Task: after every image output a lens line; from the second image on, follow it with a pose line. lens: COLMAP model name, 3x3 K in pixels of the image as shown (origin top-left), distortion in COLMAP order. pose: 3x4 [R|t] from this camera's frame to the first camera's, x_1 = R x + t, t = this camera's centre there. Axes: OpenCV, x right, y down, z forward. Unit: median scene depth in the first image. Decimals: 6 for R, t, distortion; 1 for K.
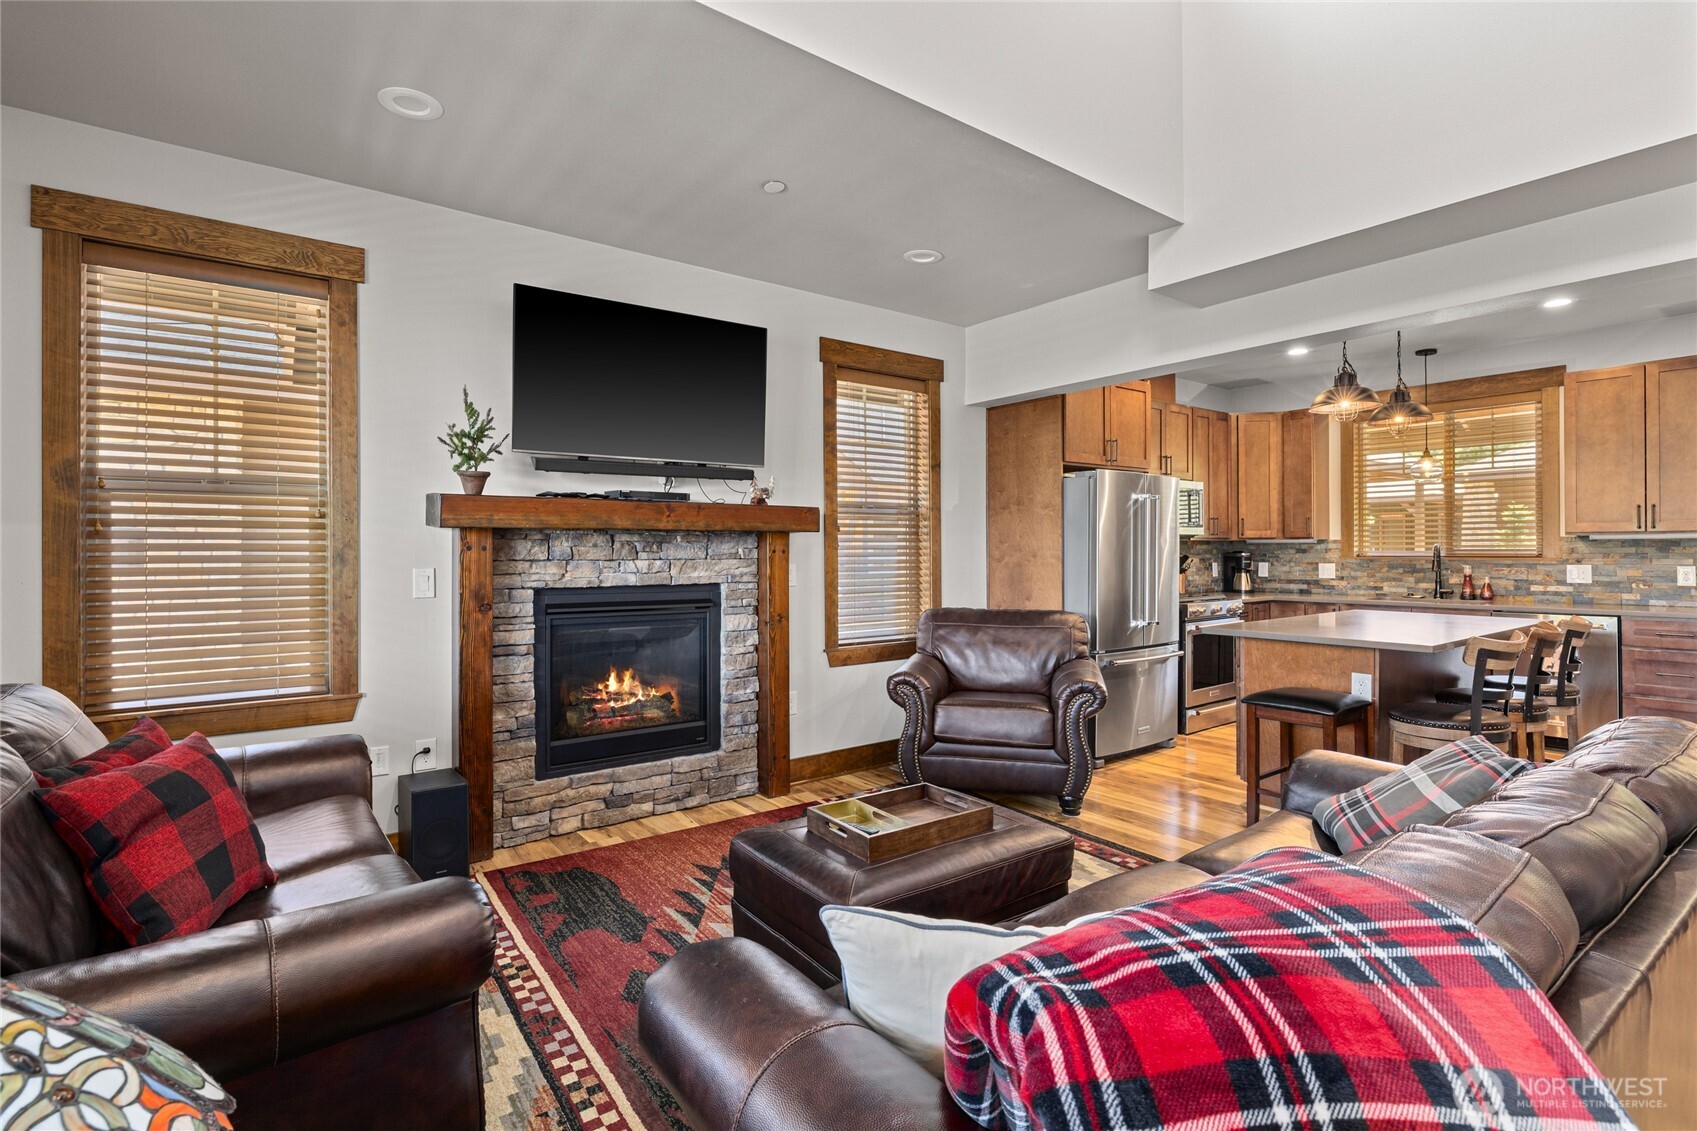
lens RADIAL K [[809.3, 0, 829.8], [0, 809.3, 545.5], [0, 0, 1]] dist [-0.003936, 0.001378]
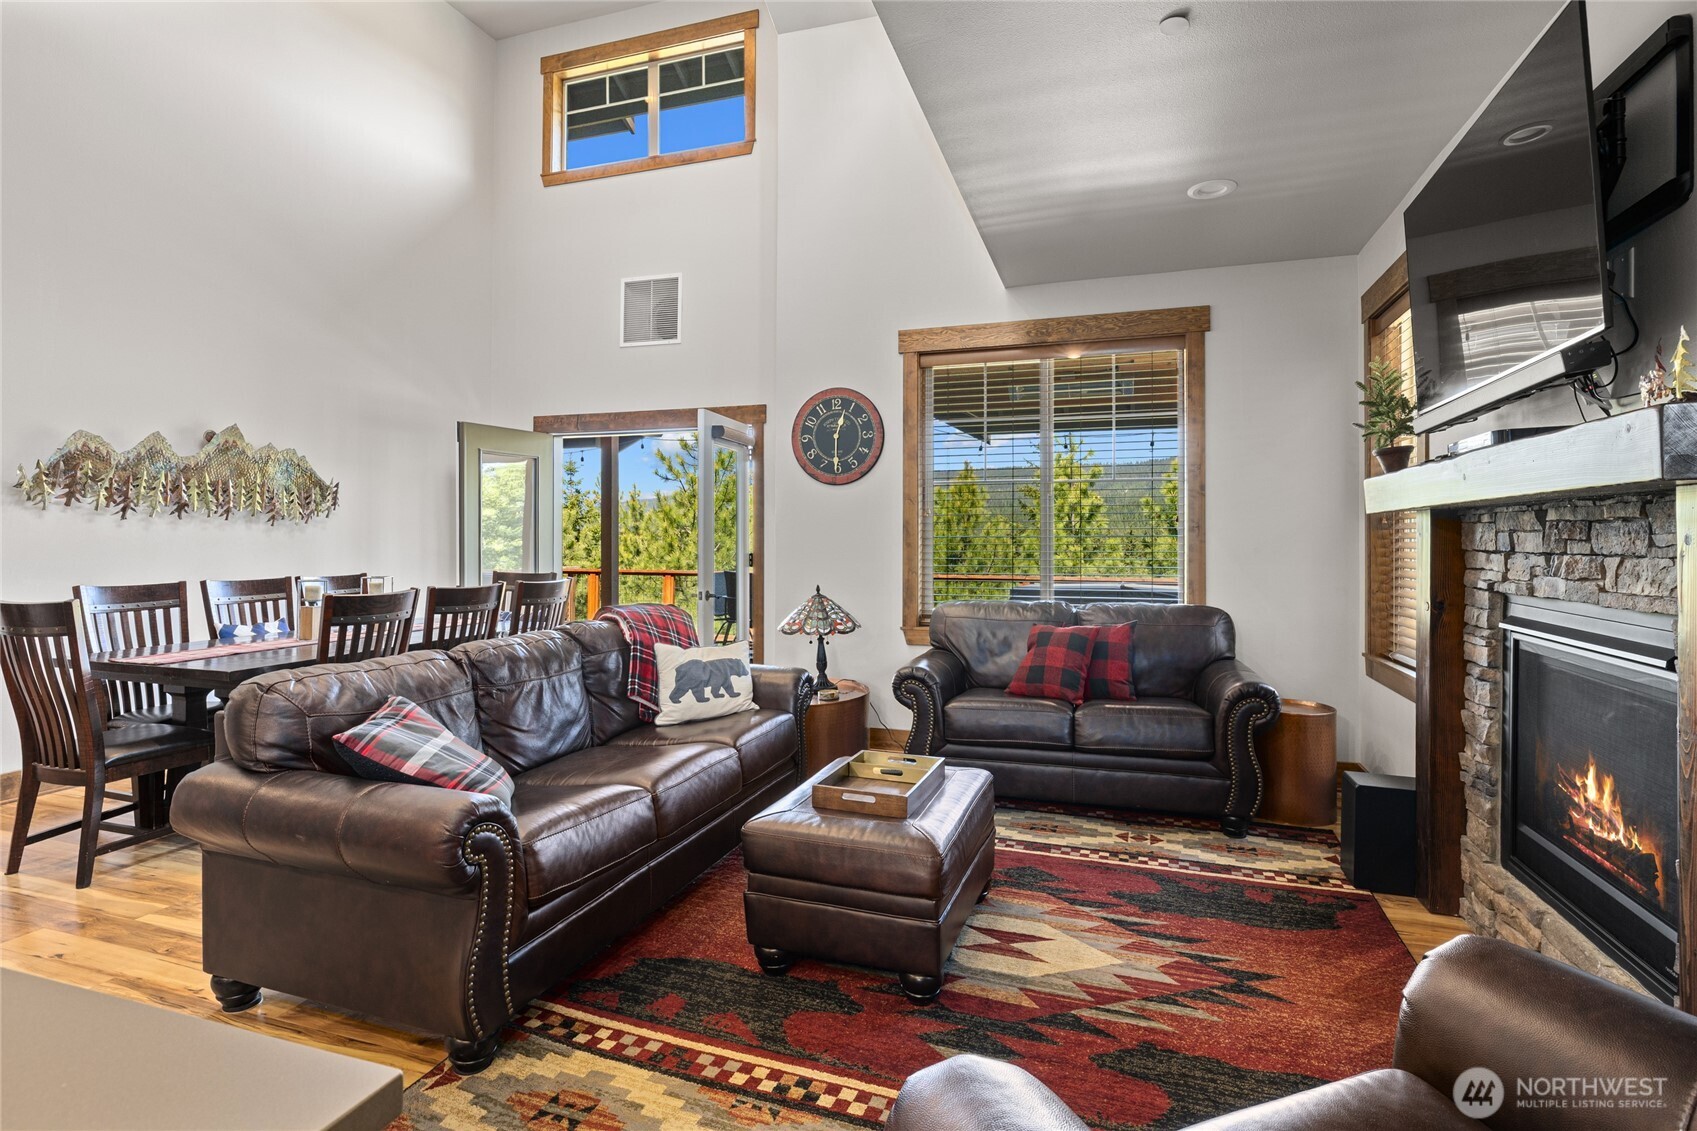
lens RADIAL K [[855.5, 0, 867.1], [0, 855.5, 541.2], [0, 0, 1]] dist [-0.004493, 0.007764]
pose [[-0.822292, 0.001327, -0.569064, 0.447387], [0.004220, 0.999984, -0.003765, 0.008405], [0.569049, -0.005498, -0.822285, 1.142393]]
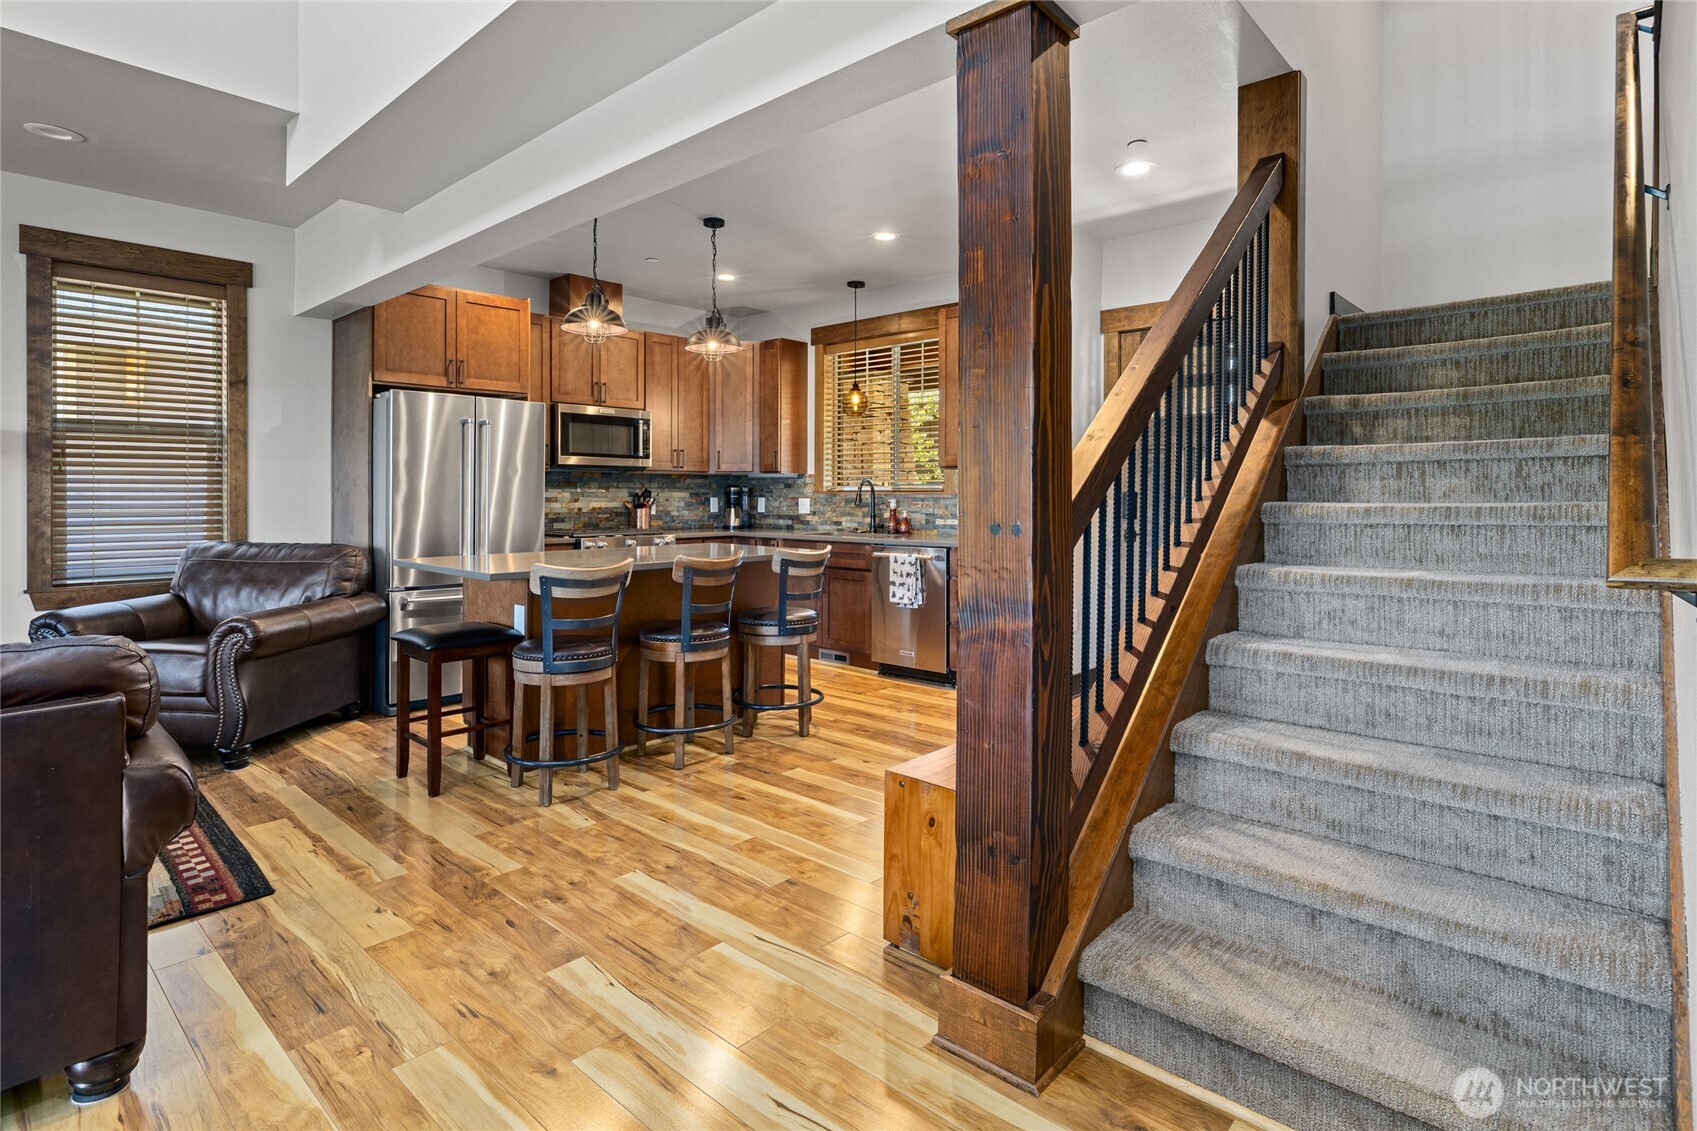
lens RADIAL K [[855.5, 0, 832.6], [0, 855.5, 500.7], [0, 0, 1]] dist [-0.004493, 0.007764]
pose [[0.984450, 0.004608, 0.175605, 0.748335], [-0.007314, 0.999864, 0.014763, 0.015337], [-0.175513, -0.015818, 0.984350, -0.047326]]
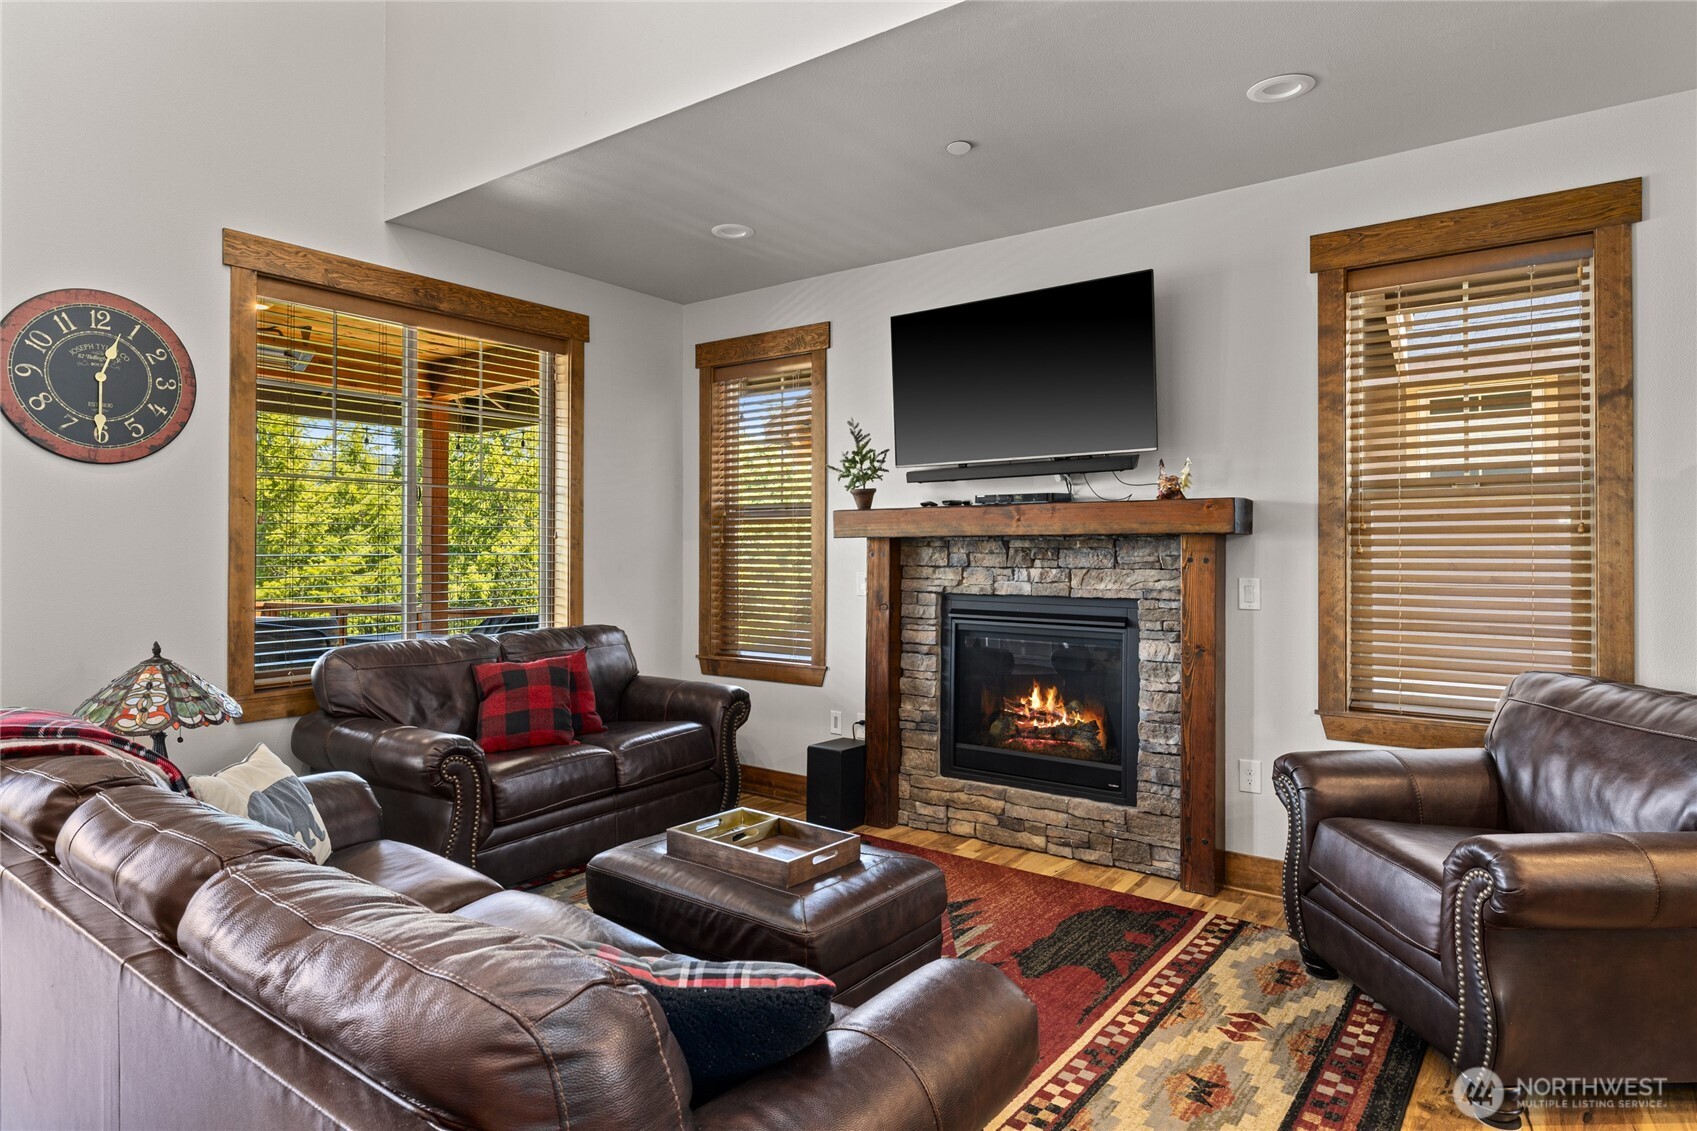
lens RADIAL K [[964.1, 0, 822.2], [0, 964.1, 545.6], [0, 0, 1]] dist [-0.005562, 0.003929]
pose [[0.279213, -0.001825, -0.960228, 0.700103], [0.005007, 0.999987, -0.000445, -0.007684], [0.960216, -0.004684, 0.279218, 0.439790]]
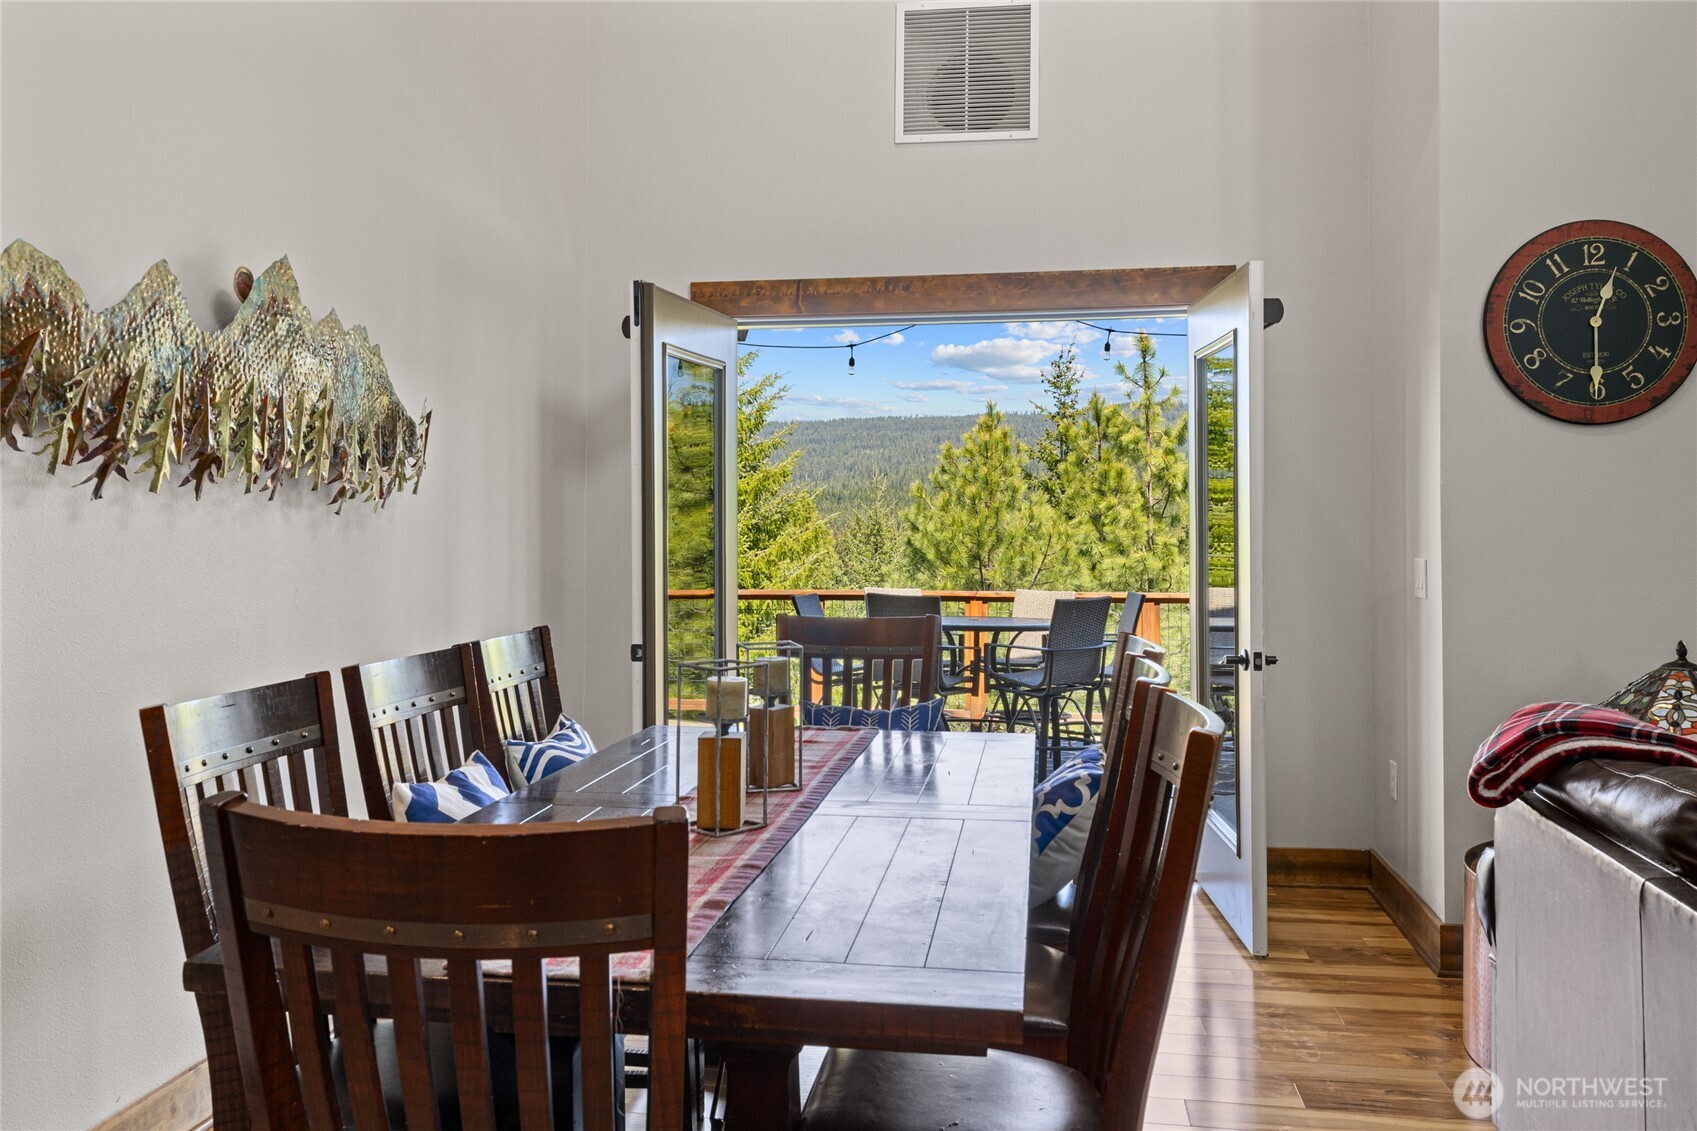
lens RADIAL K [[1305.2, 0, 862.1], [0, 1305.2, 501.5], [0, 0, 1]] dist [0.005650, -0.000874]
pose [[-0.714942, -0.009342, -0.699121, 0.770968], [0.009674, 0.999683, -0.023252, -0.008896], [0.699117, -0.023387, -0.714625, 0.380801]]
